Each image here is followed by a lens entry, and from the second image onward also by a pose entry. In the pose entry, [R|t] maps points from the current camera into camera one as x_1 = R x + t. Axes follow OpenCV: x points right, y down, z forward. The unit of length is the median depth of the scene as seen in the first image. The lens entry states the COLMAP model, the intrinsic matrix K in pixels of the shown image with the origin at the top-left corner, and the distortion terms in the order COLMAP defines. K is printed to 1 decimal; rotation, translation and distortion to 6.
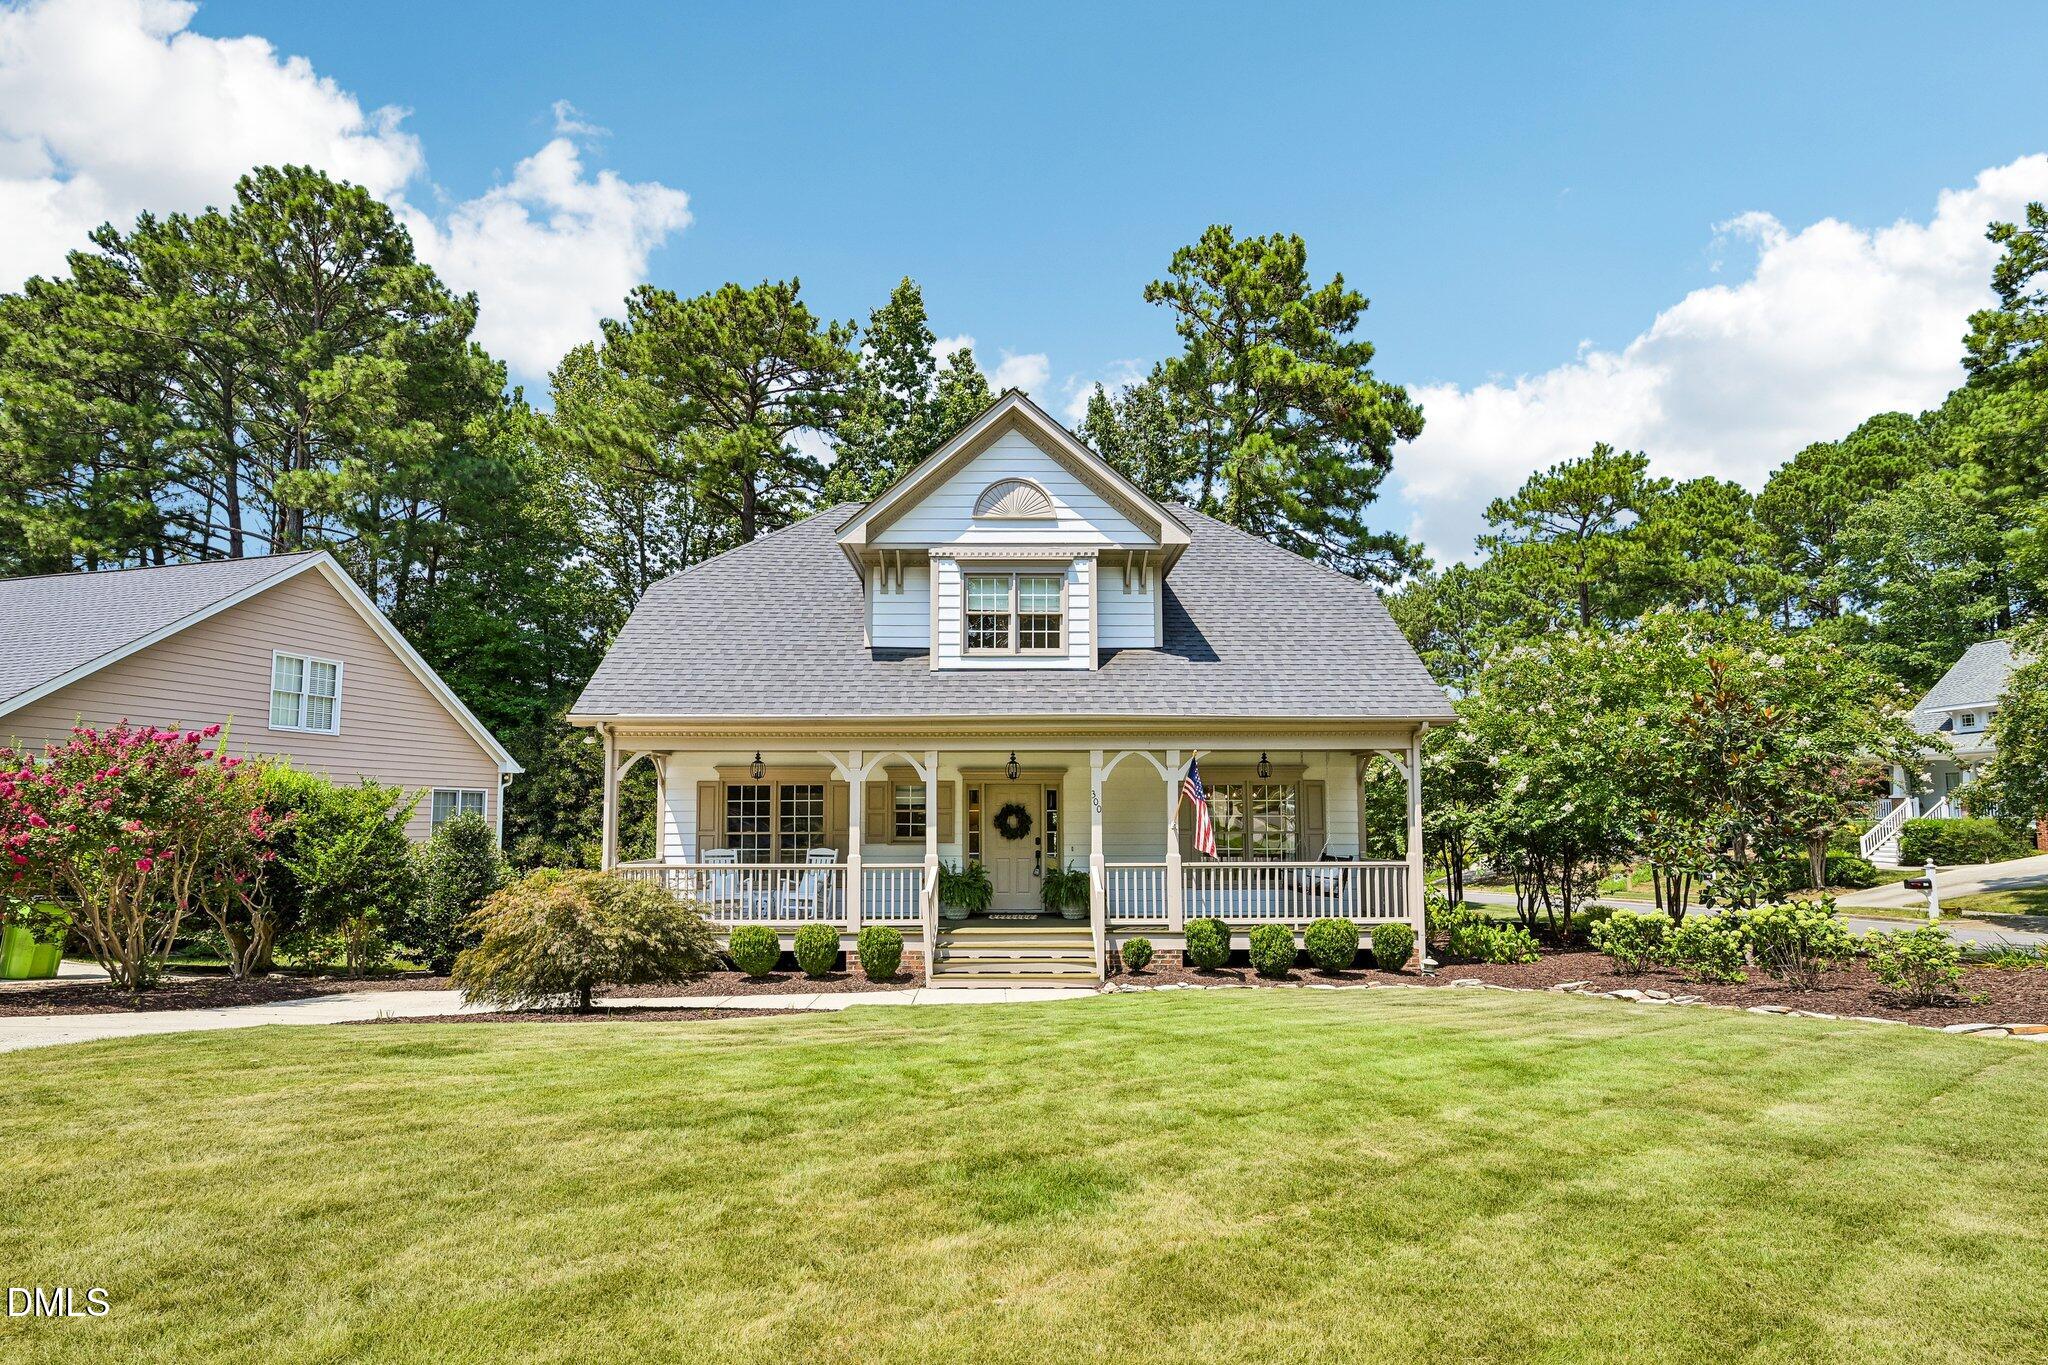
lens RADIAL K [[951.1, 0, 1027.4], [0, 951.1, 732.6], [0, 0, 1]] dist [0.000650, 0.000104]
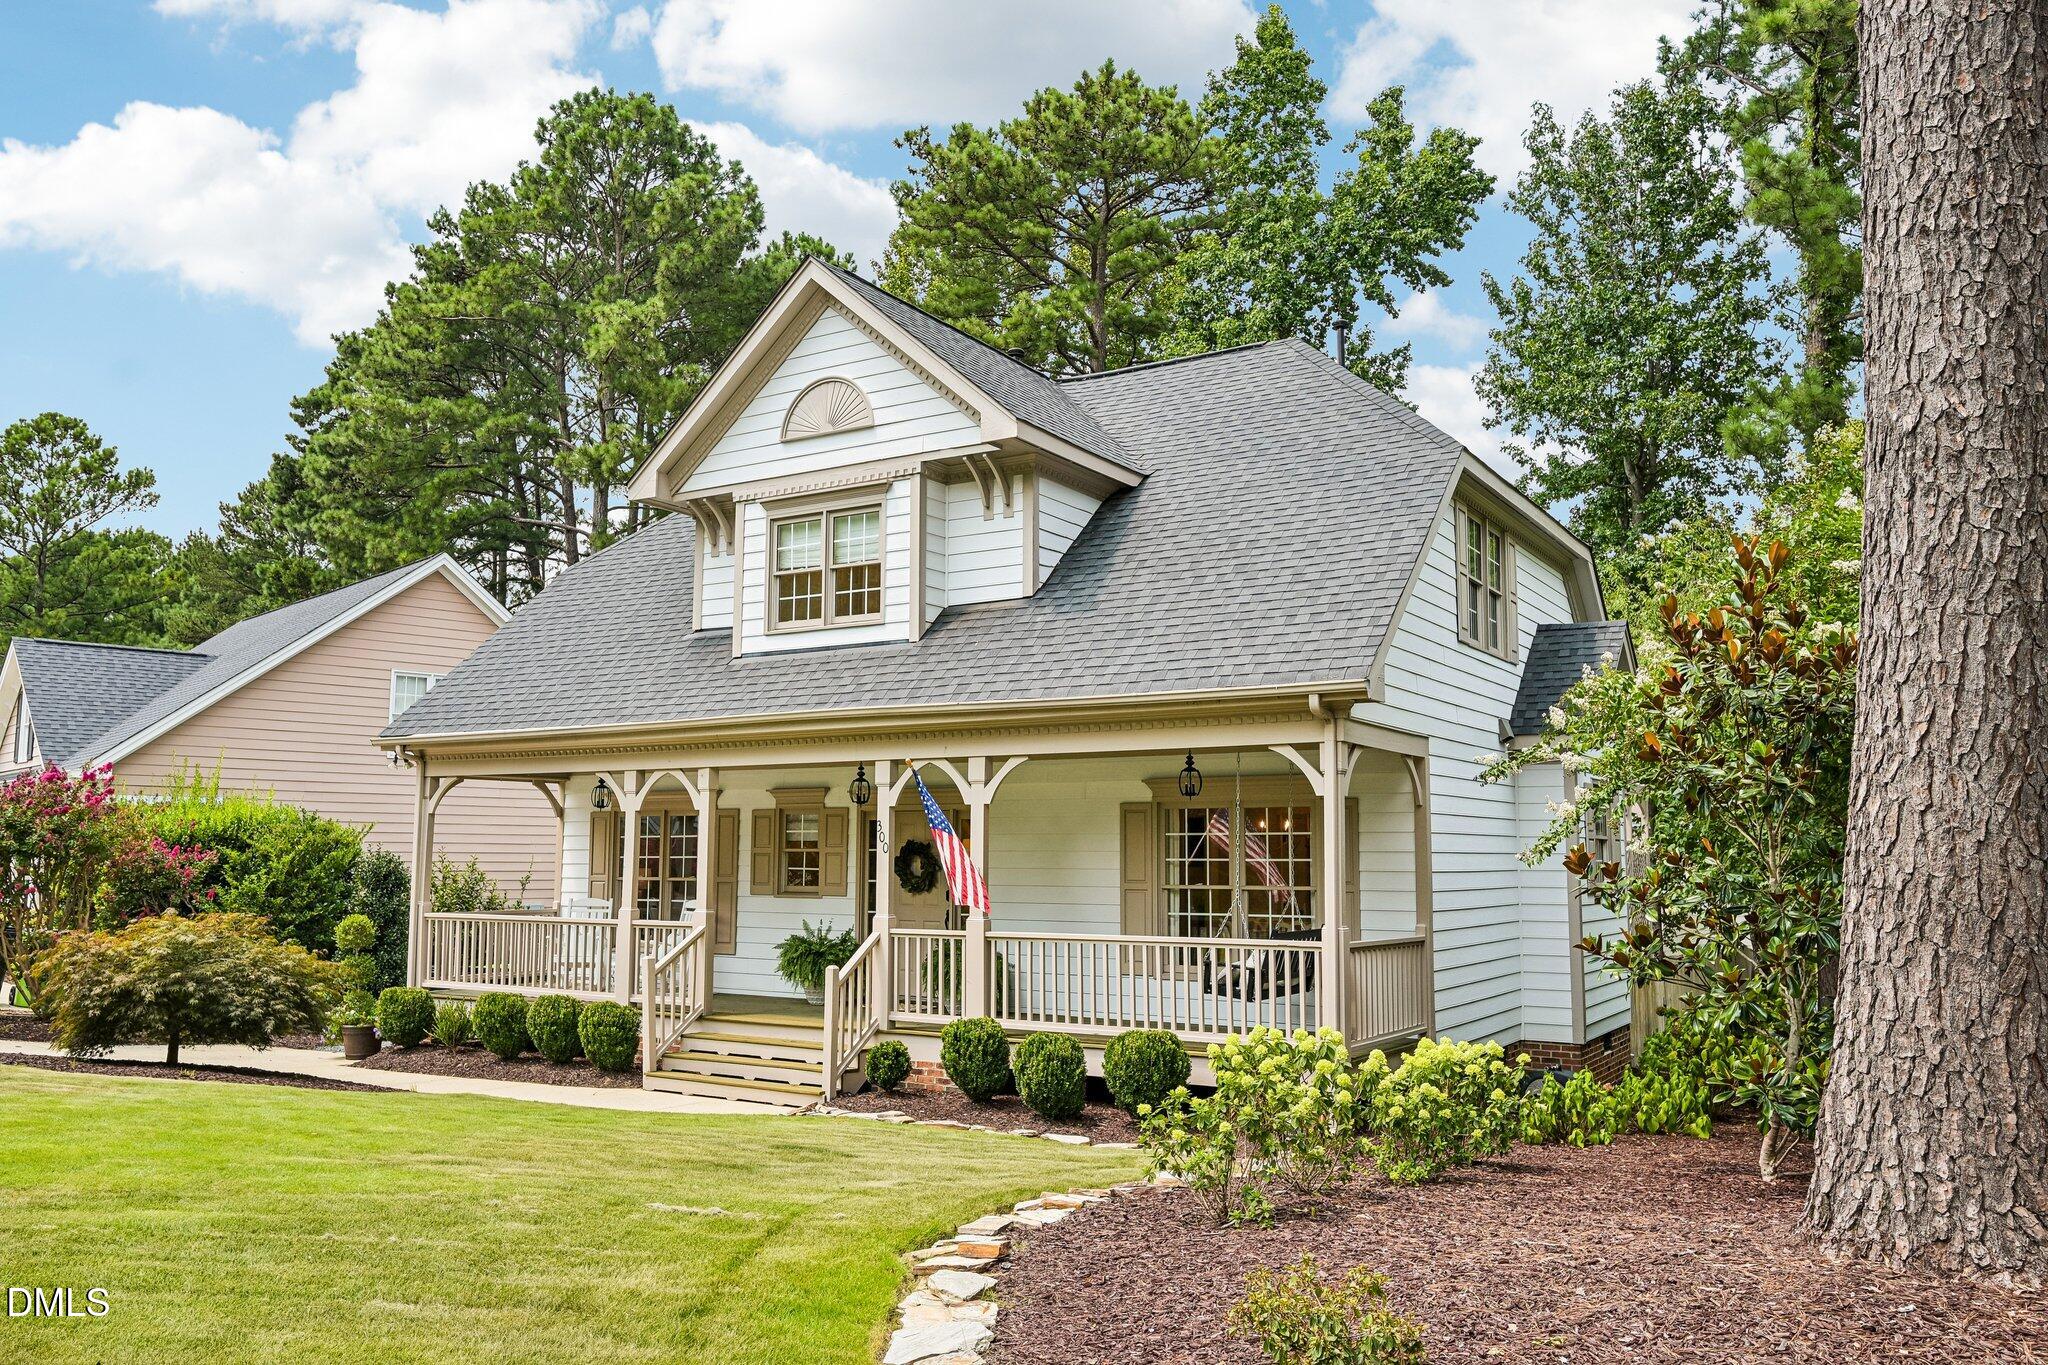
lens RADIAL K [[1546.8, 0, 1024.0], [0, 1546.8, 682.5], [0, 0, 1]] dist [-0.040299, -0.002842]
pose [[0.846123, -0.056816, -0.529950, 0.690174], [0.046116, 0.998377, -0.033408, 0.003485], [0.530988, 0.003828, 0.847370, 0.110109]]
